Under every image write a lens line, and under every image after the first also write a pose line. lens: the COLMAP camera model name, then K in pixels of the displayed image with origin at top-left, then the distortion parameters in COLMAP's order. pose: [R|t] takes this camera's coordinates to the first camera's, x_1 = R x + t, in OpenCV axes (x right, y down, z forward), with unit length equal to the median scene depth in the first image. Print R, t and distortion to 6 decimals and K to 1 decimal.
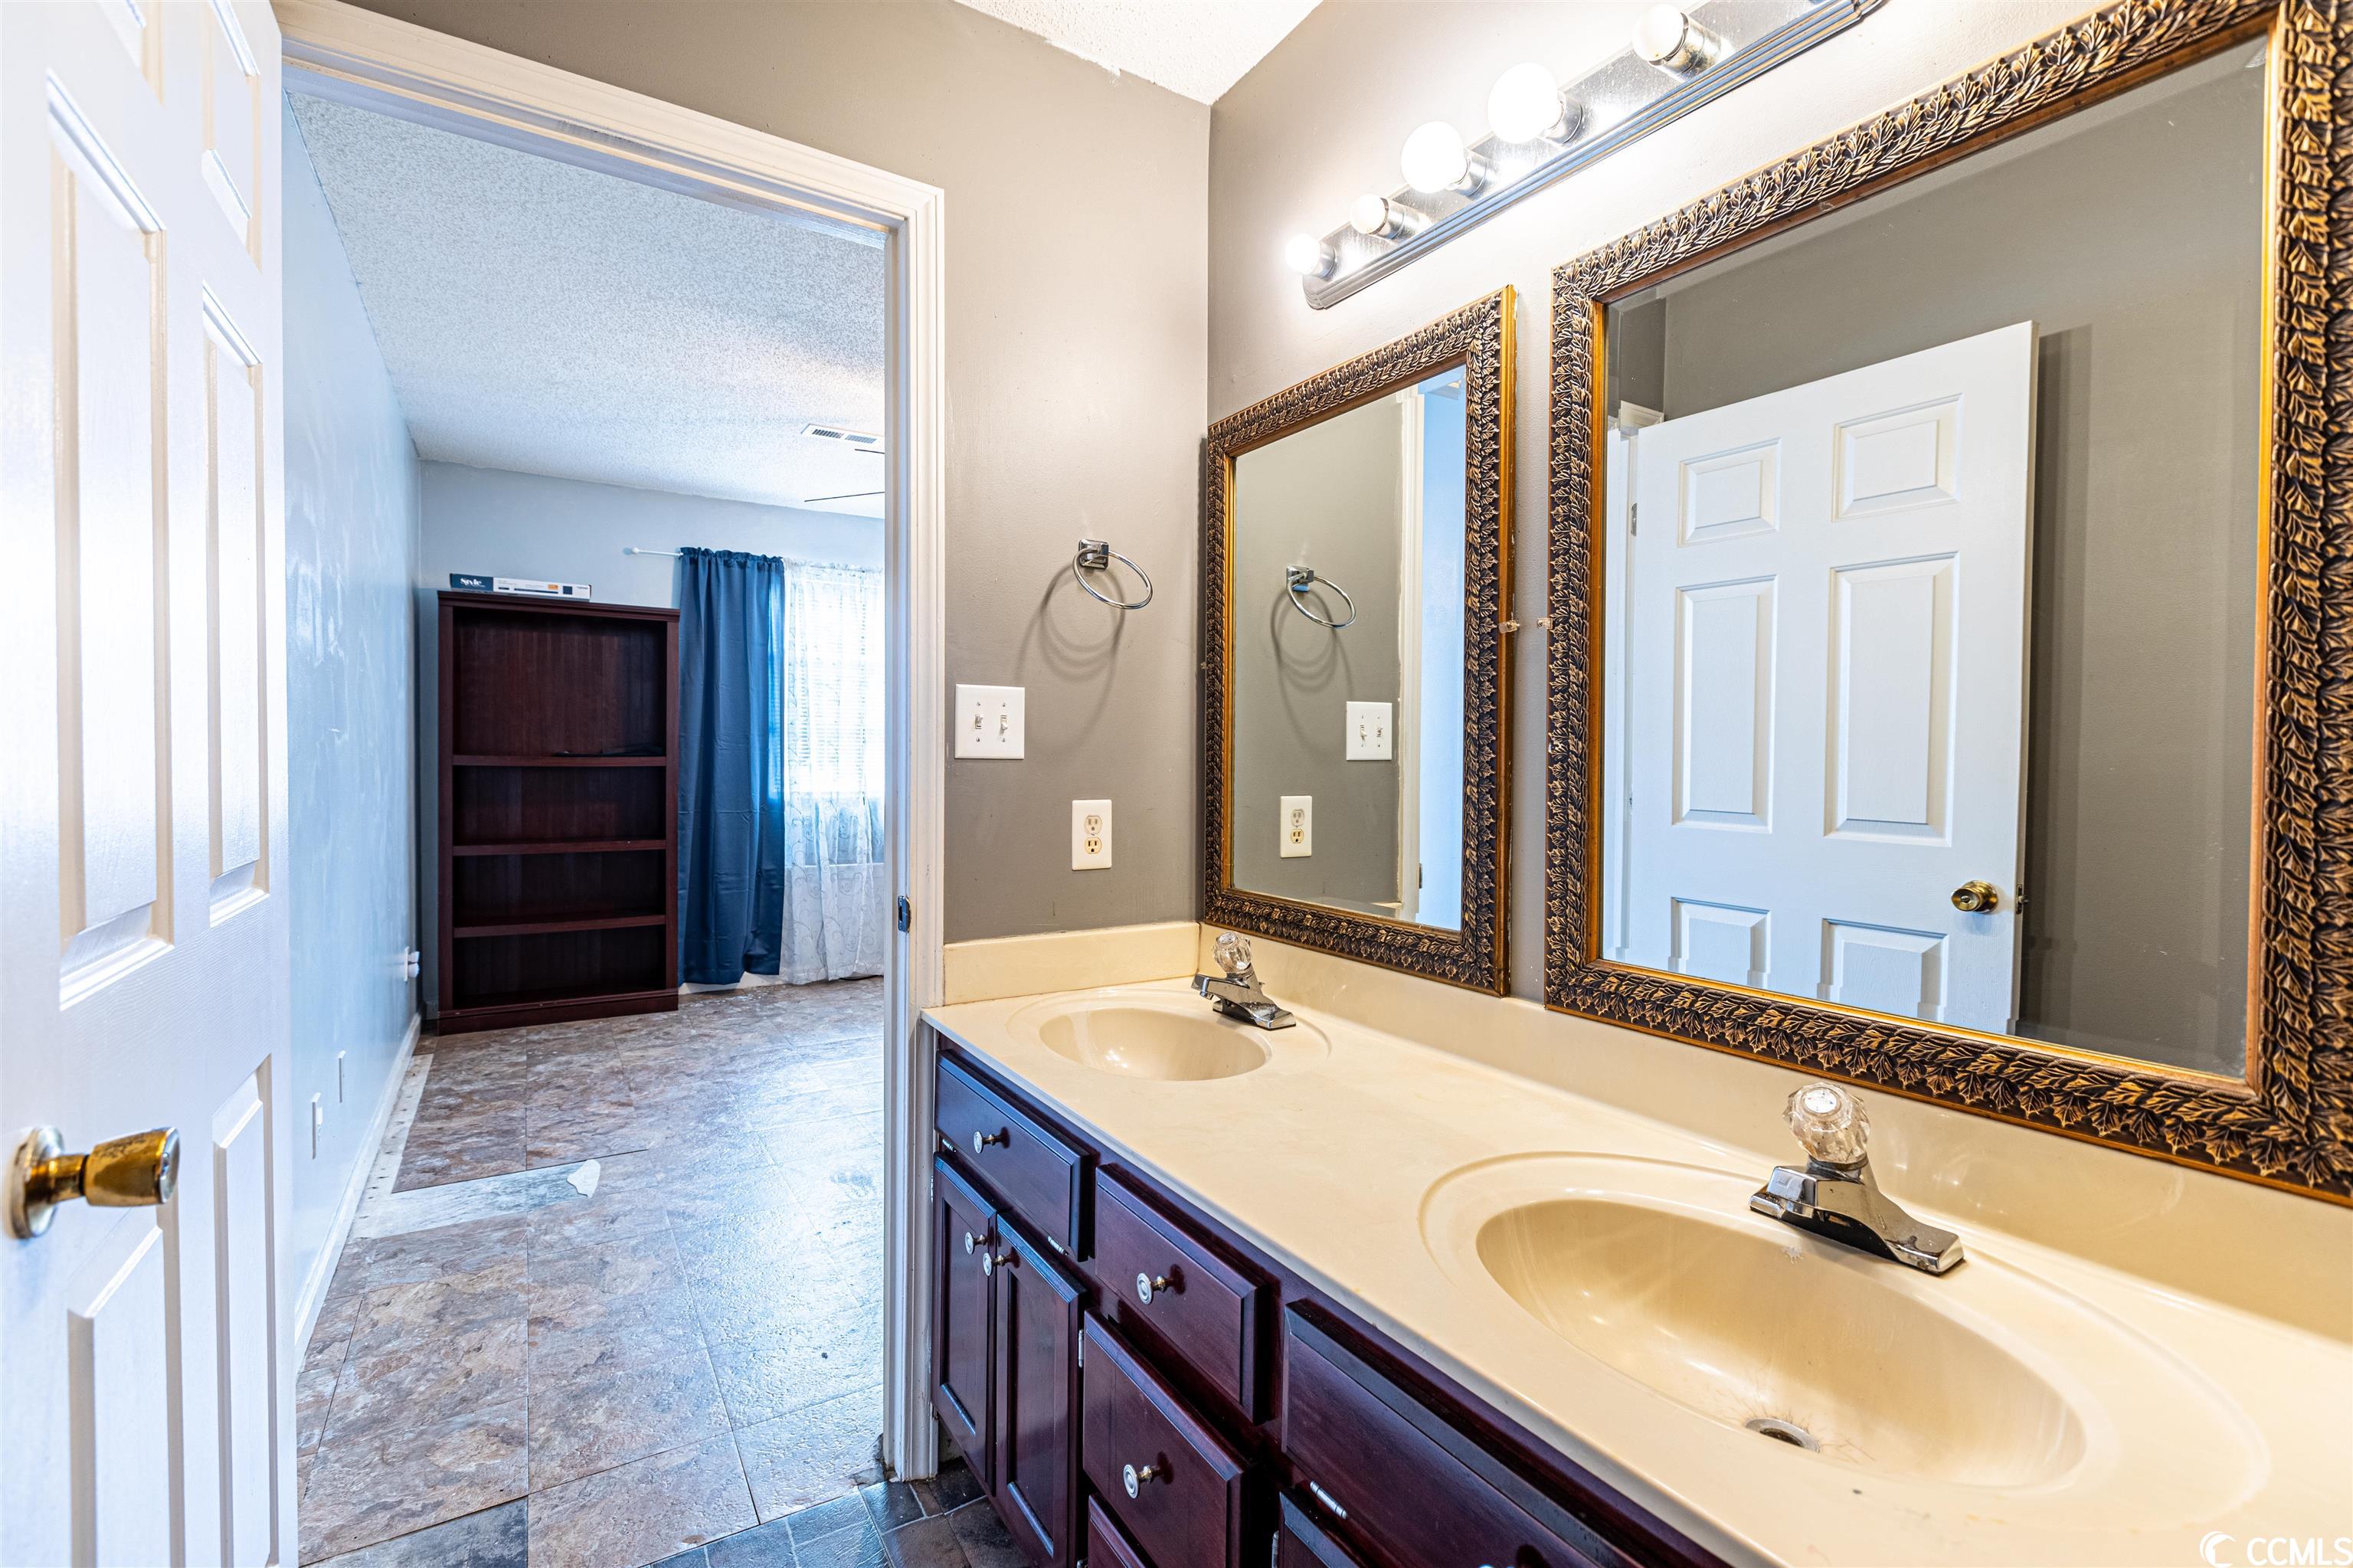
lens RADIAL K [[1046.5, 0, 1230.2], [0, 1046.5, 769.1], [0, 0, 1]] dist [-0.000271, 0.000998]
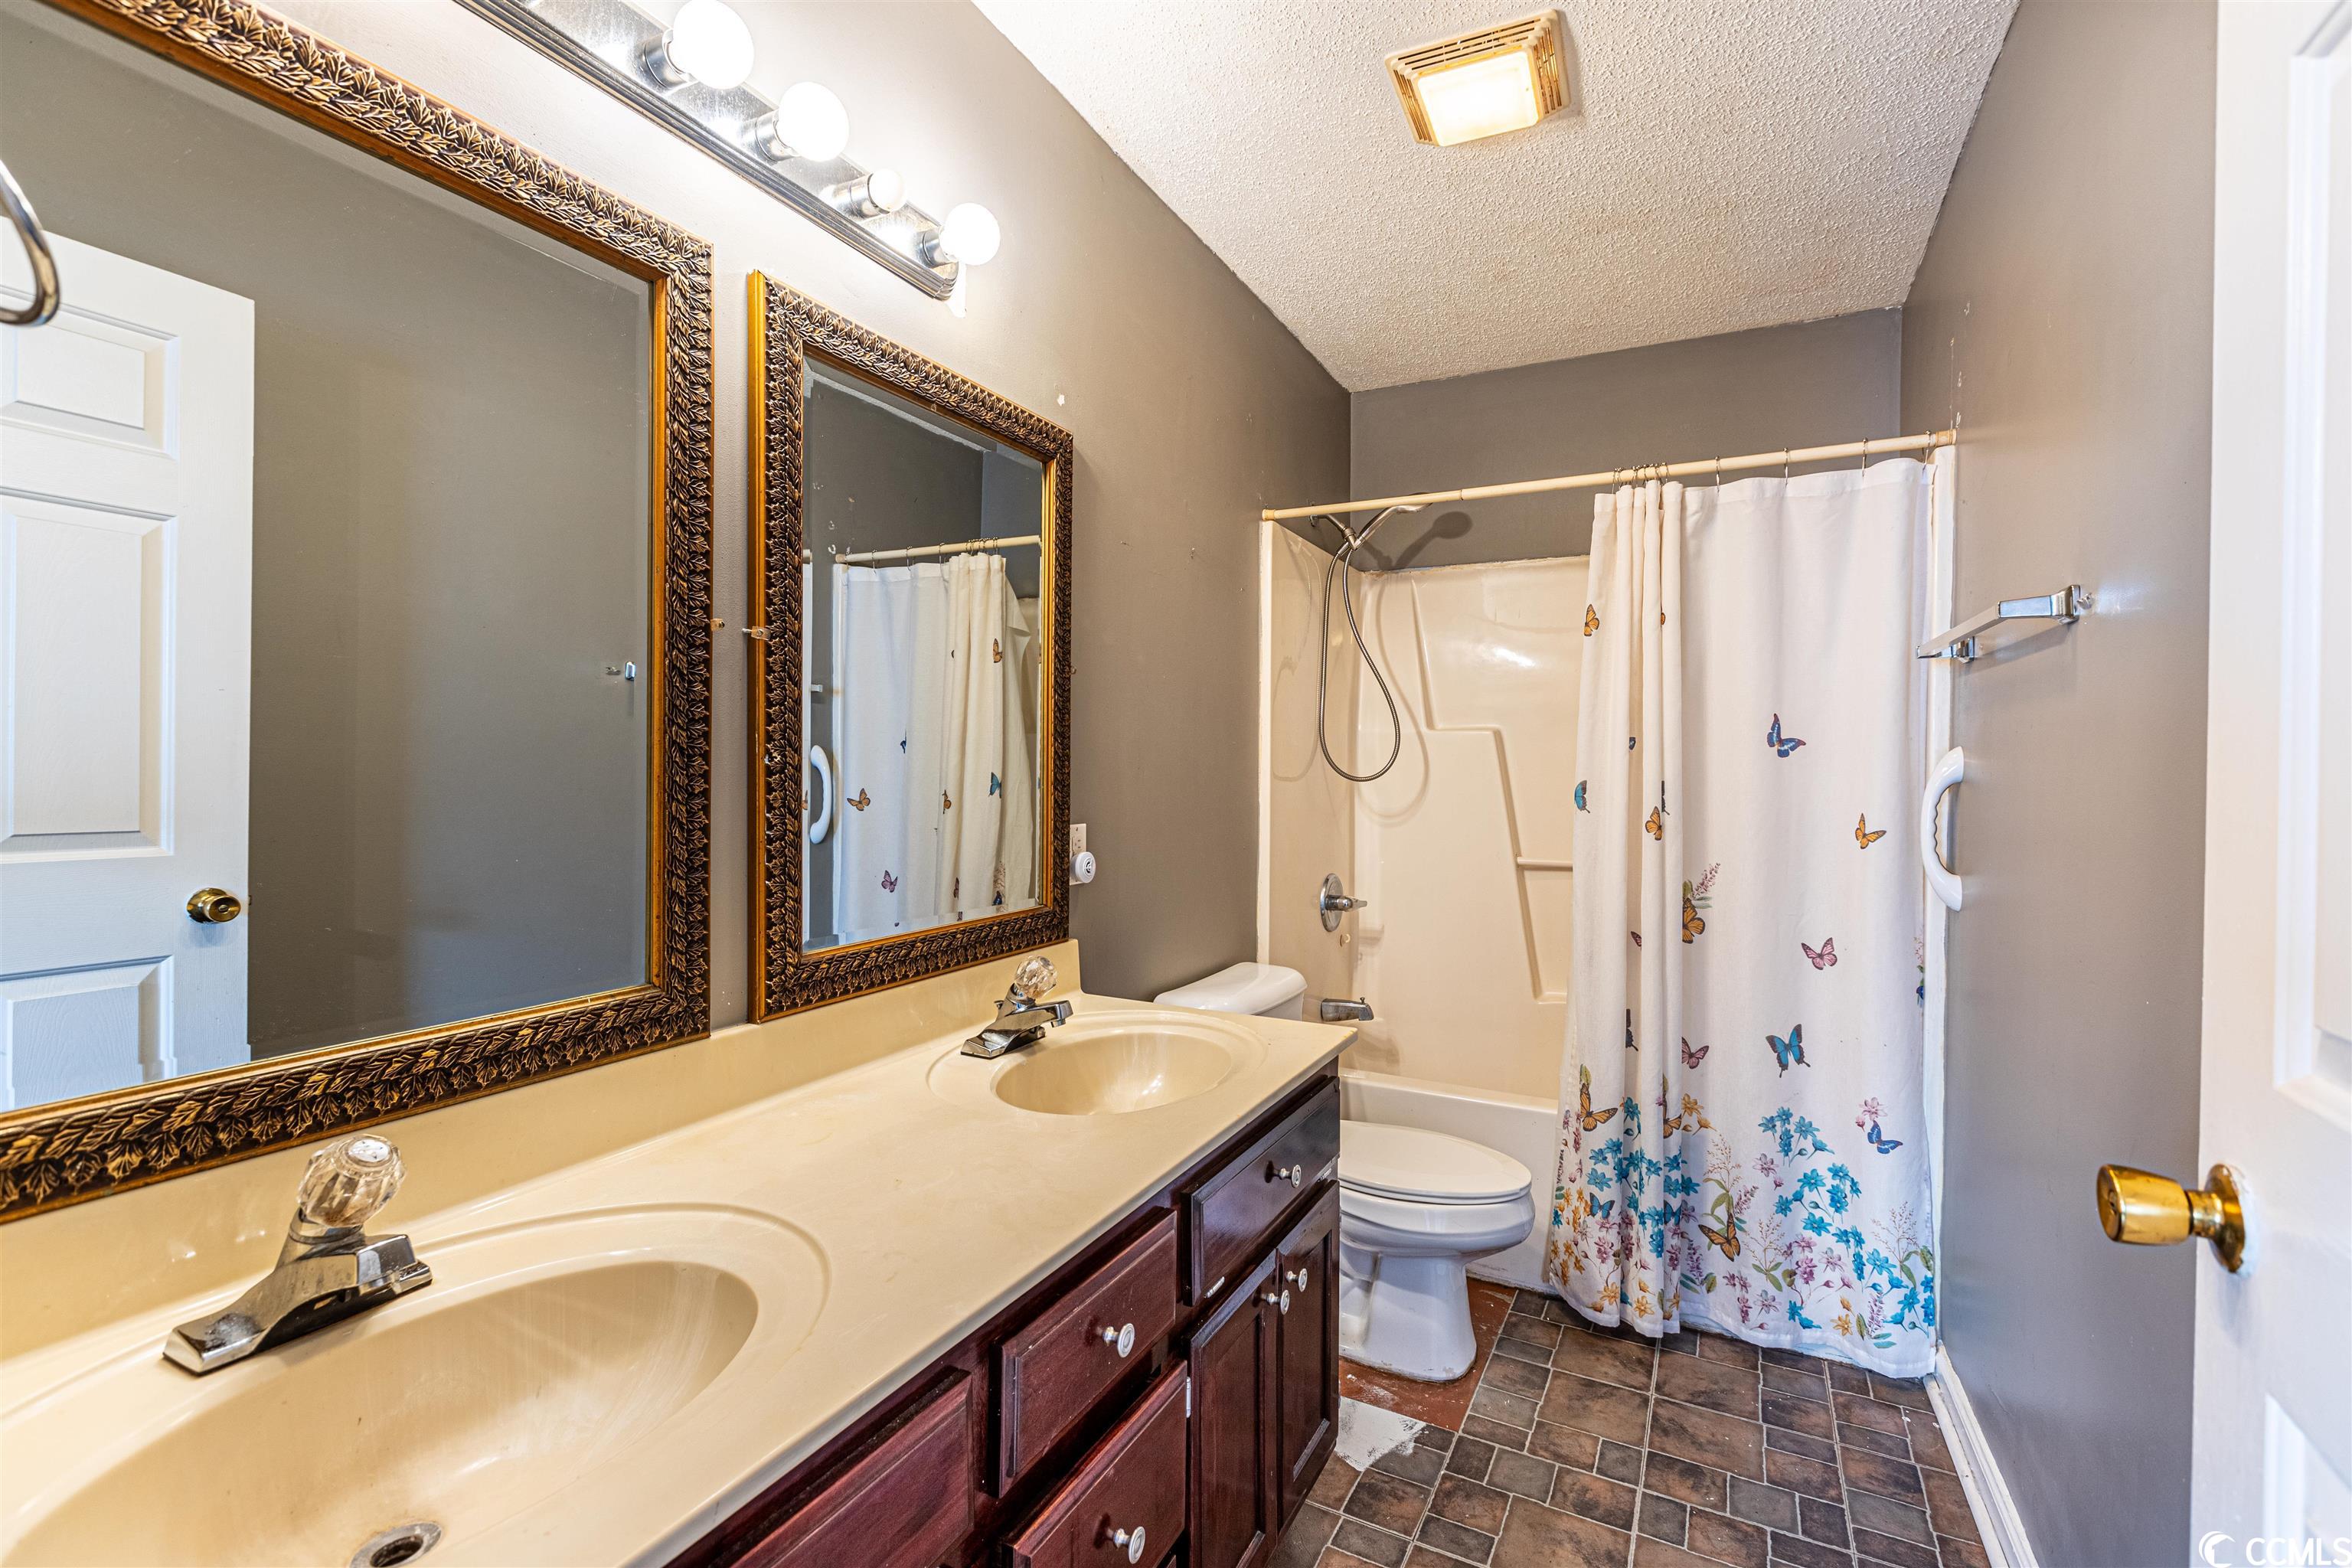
lens RADIAL K [[1046.0, 0, 1221.1], [0, 1046.0, 762.8], [0, 0, 1]] dist [-0.000271, 0.000998]
pose [[-0.485299, -0.003161, 0.874343, -0.661828], [0.009730, 0.999912, 0.009015, -0.018337], [-0.874294, 0.012882, -0.485225, 0.941744]]
